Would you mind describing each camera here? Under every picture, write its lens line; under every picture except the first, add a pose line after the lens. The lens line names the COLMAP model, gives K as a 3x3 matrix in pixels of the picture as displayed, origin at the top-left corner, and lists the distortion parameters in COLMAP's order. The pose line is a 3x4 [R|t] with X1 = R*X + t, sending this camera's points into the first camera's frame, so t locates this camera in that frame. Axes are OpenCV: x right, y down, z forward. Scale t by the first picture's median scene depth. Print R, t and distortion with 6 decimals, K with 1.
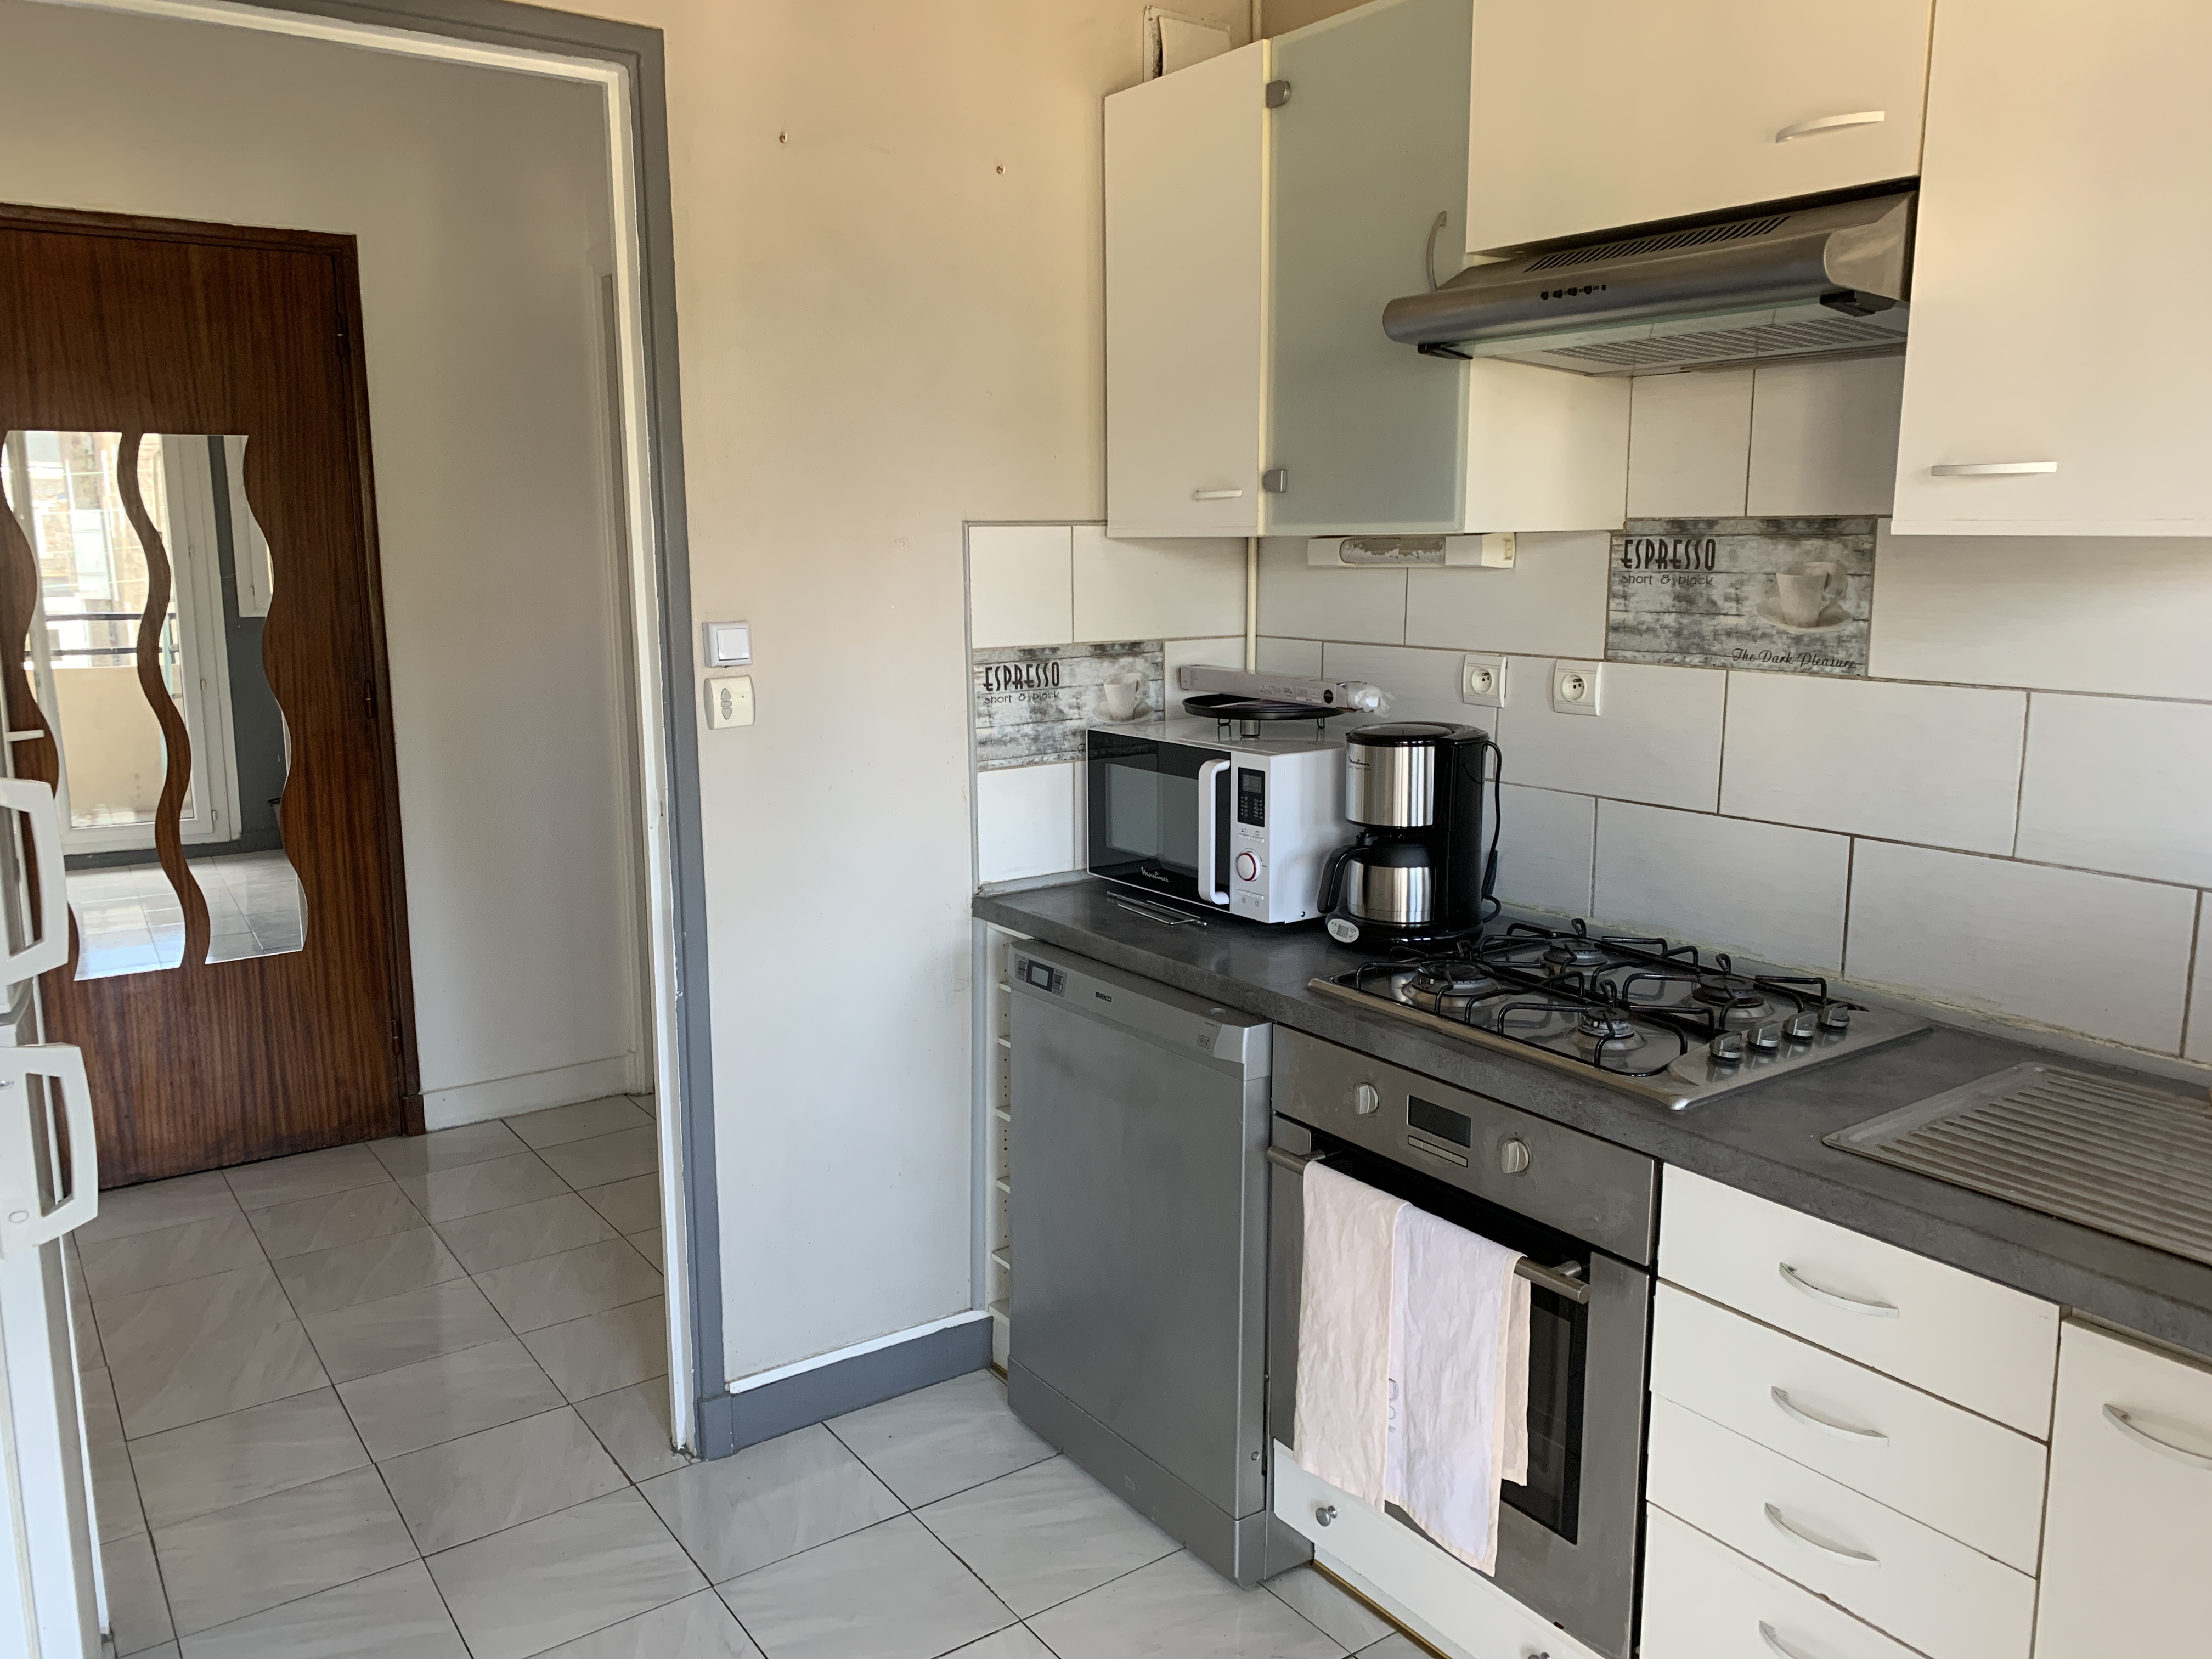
lens RADIAL K [[1672.0, 0, 1106.1], [0, 1672.0, 820.5], [0, 0, 1]] dist [0.053357, -0.057644]
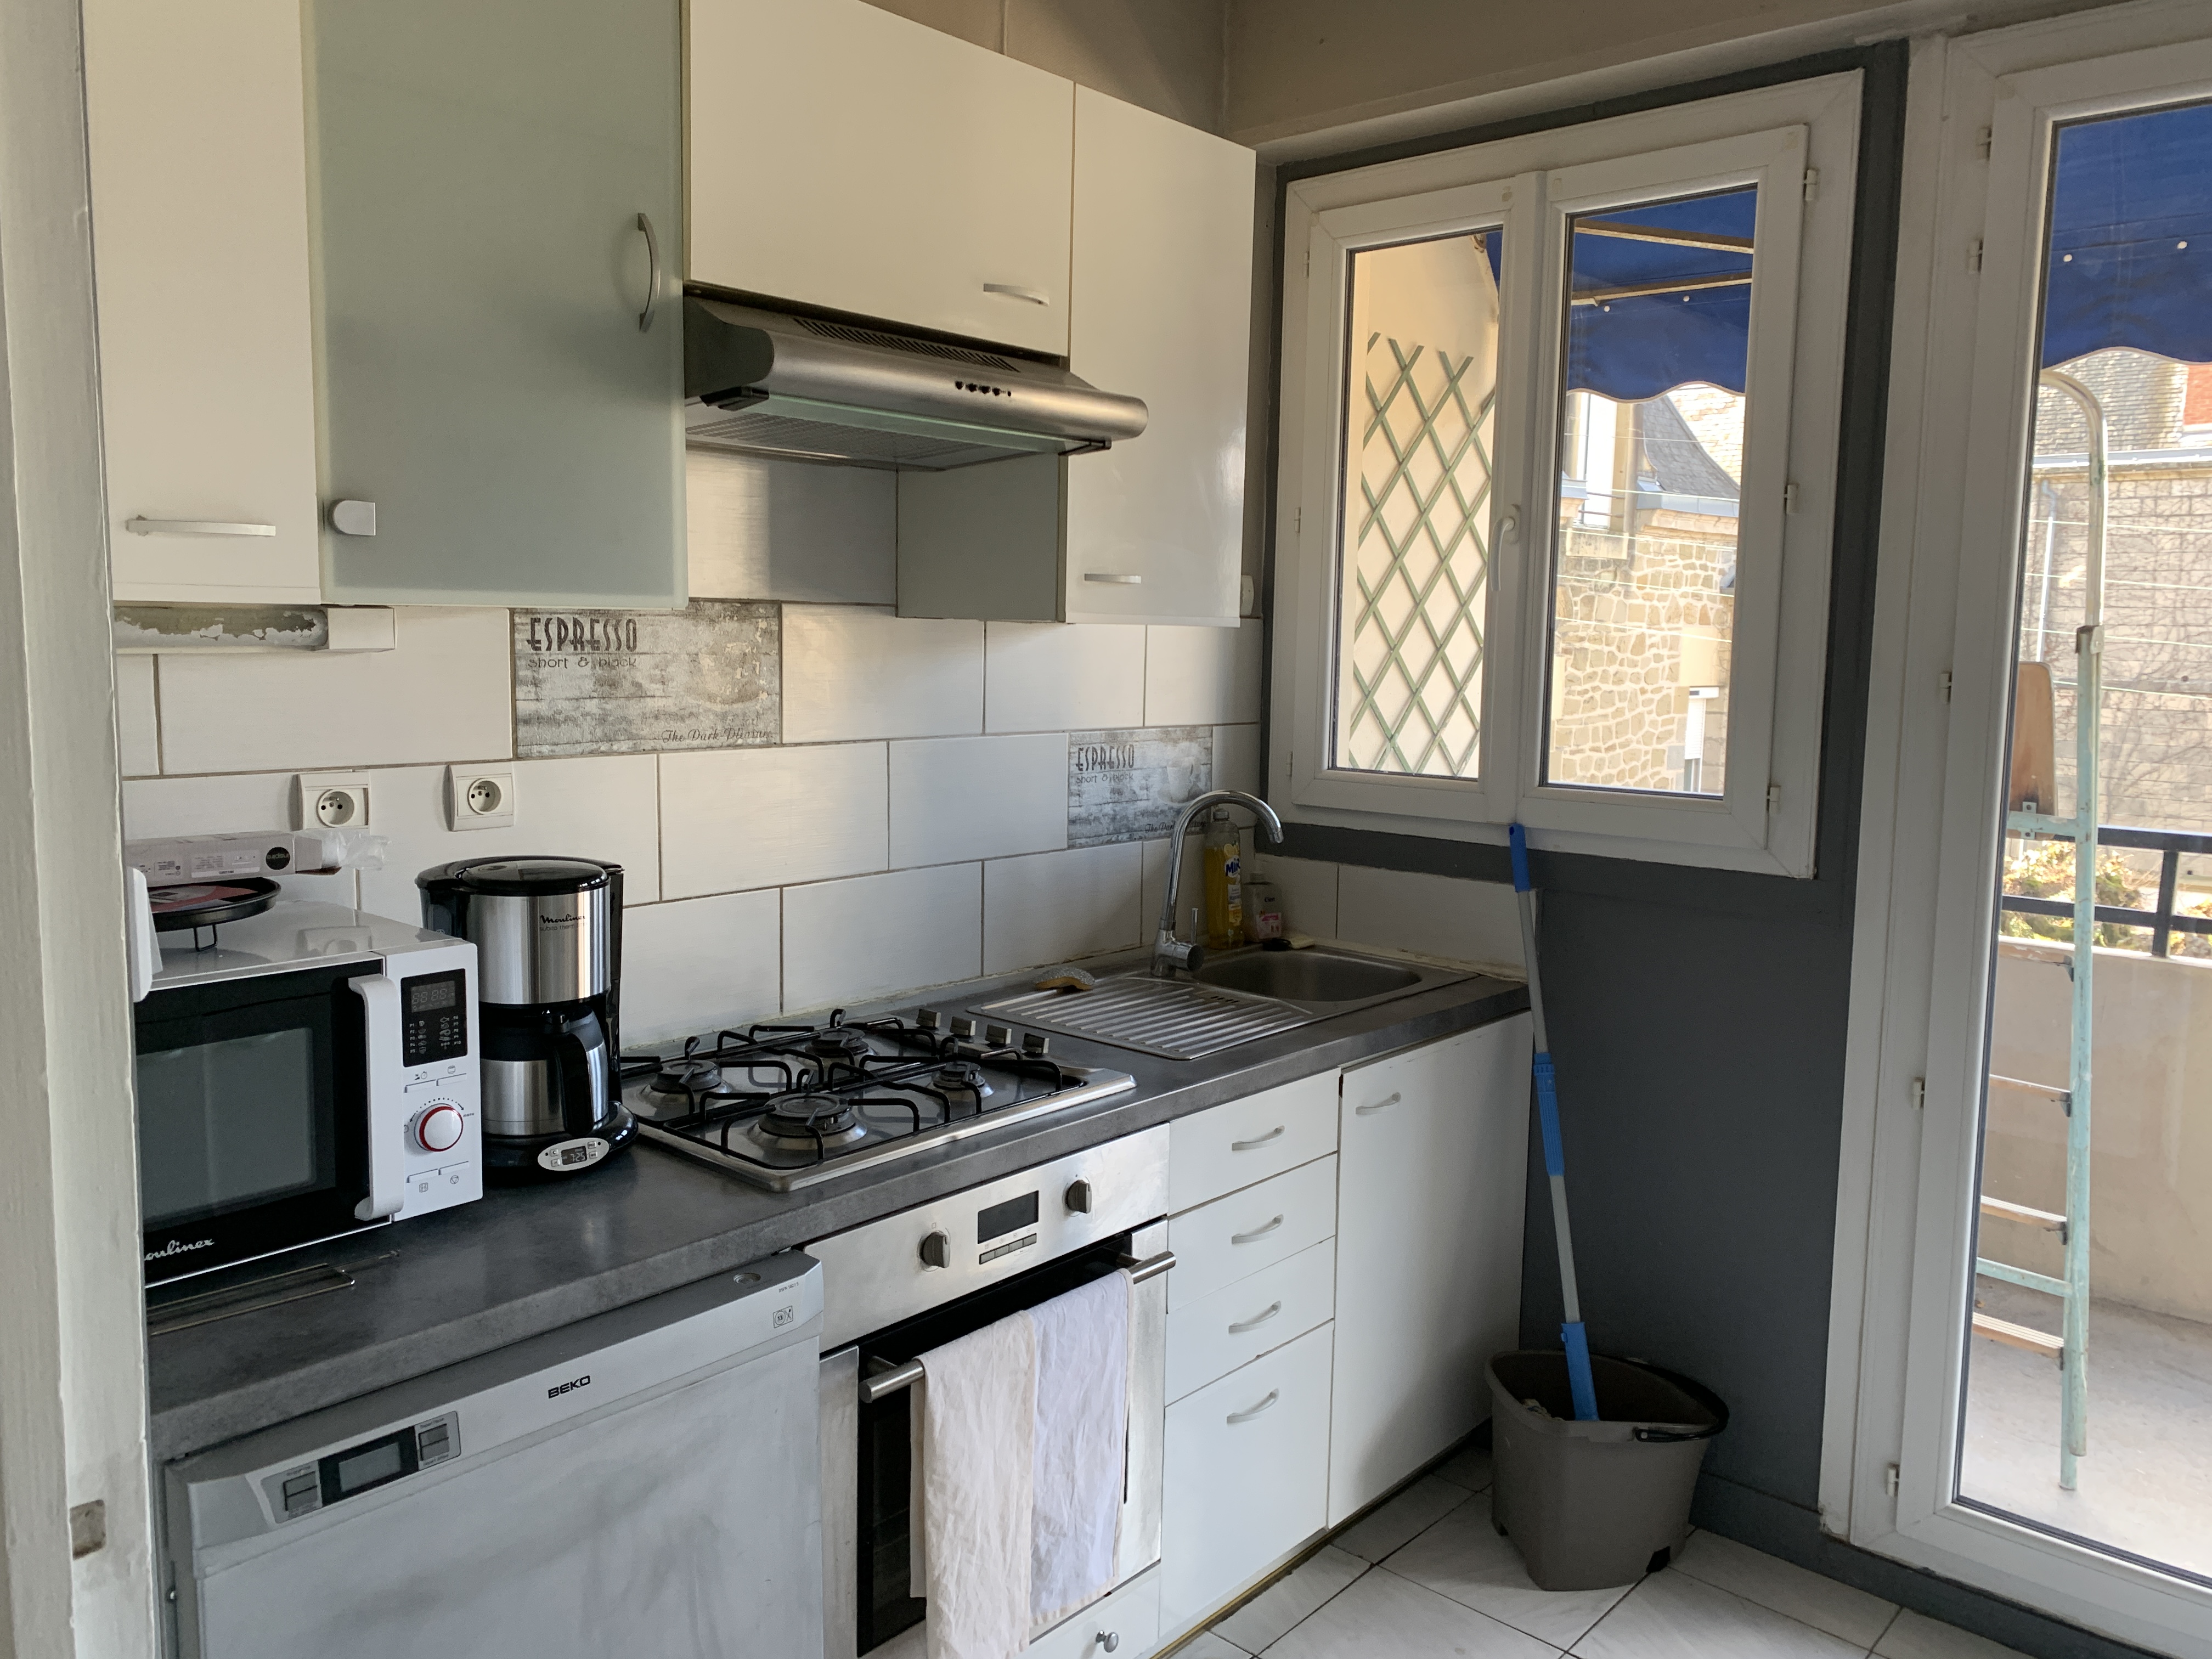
lens RADIAL K [[1672.0, 0, 1109.4], [0, 1672.0, 819.2], [0, 0, 1]] dist [0.053357, -0.057644]
pose [[-0.231518, -0.115135, 0.965993, -0.619943], [0.146400, 0.977540, 0.151599, -0.157917], [-0.961752, 0.176520, -0.209462, 0.941489]]
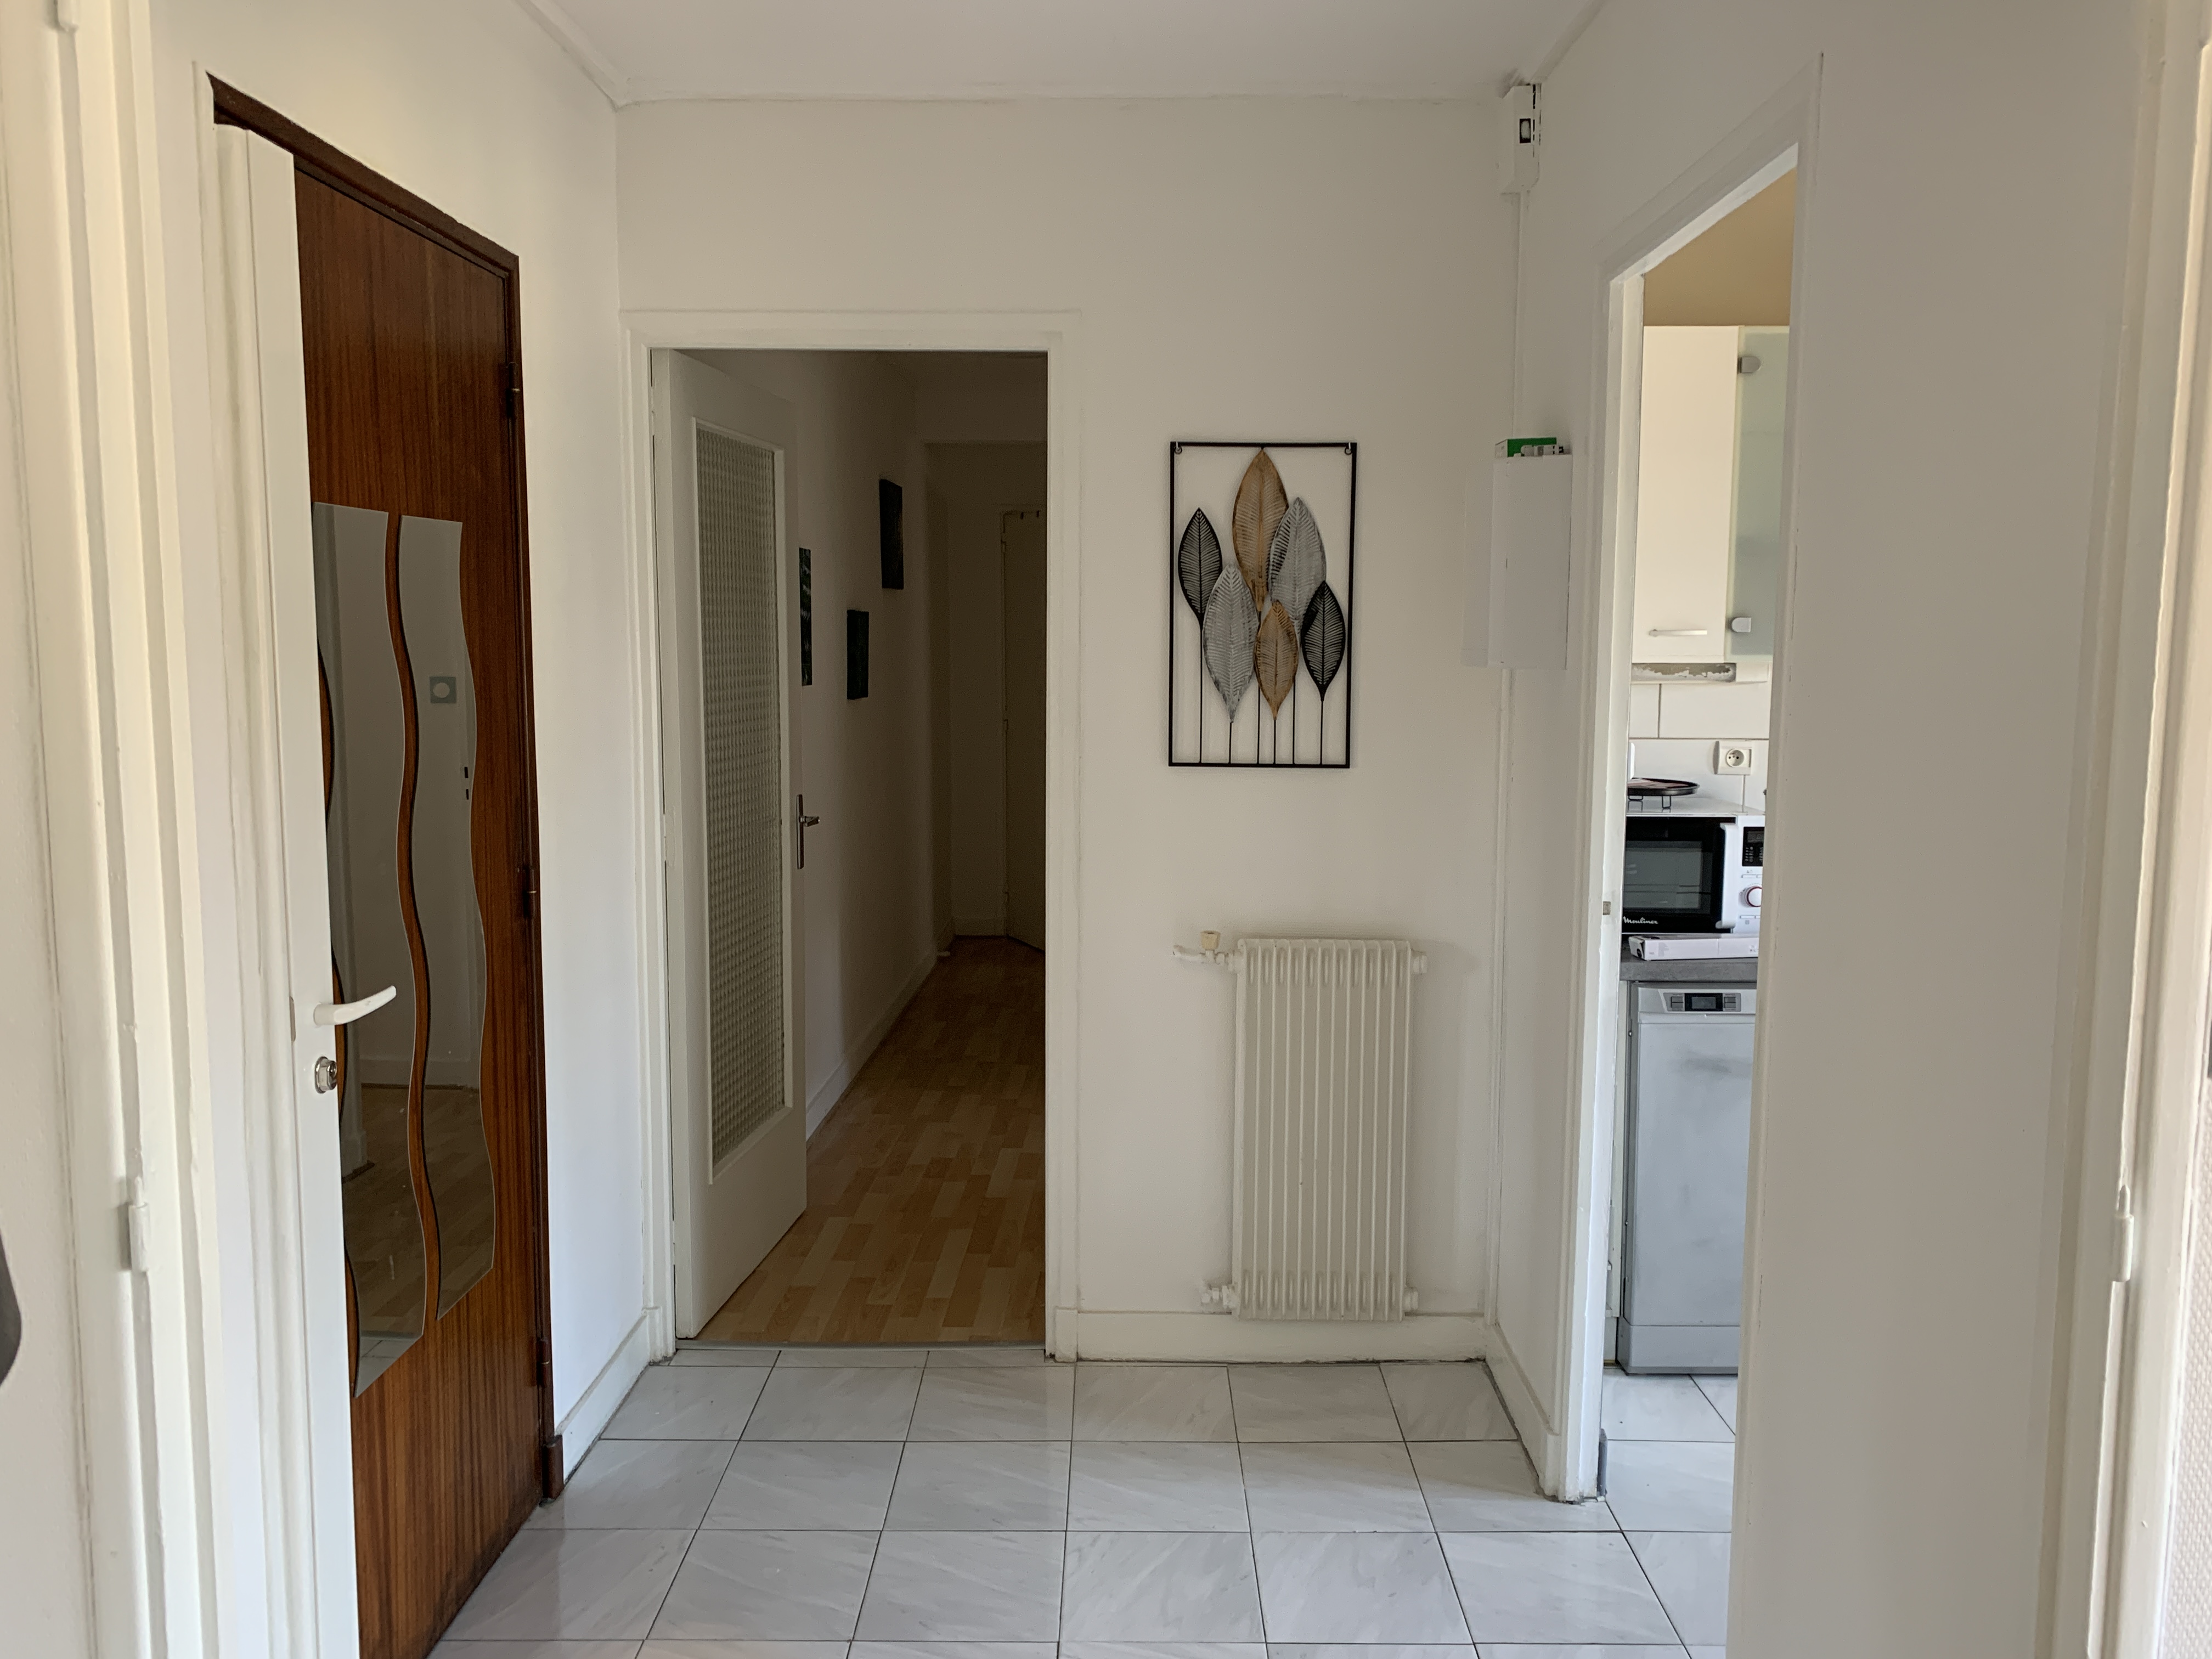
lens RADIAL K [[1672.0, 0, 1109.7], [0, 1672.0, 810.9], [0, 0, 1]] dist [0.053357, -0.057644]
pose [[0.582294, -0.081688, 0.808864, -1.480753], [0.133895, 0.990989, 0.003691, -0.131829], [-0.801876, 0.106153, 0.587985, 0.645144]]
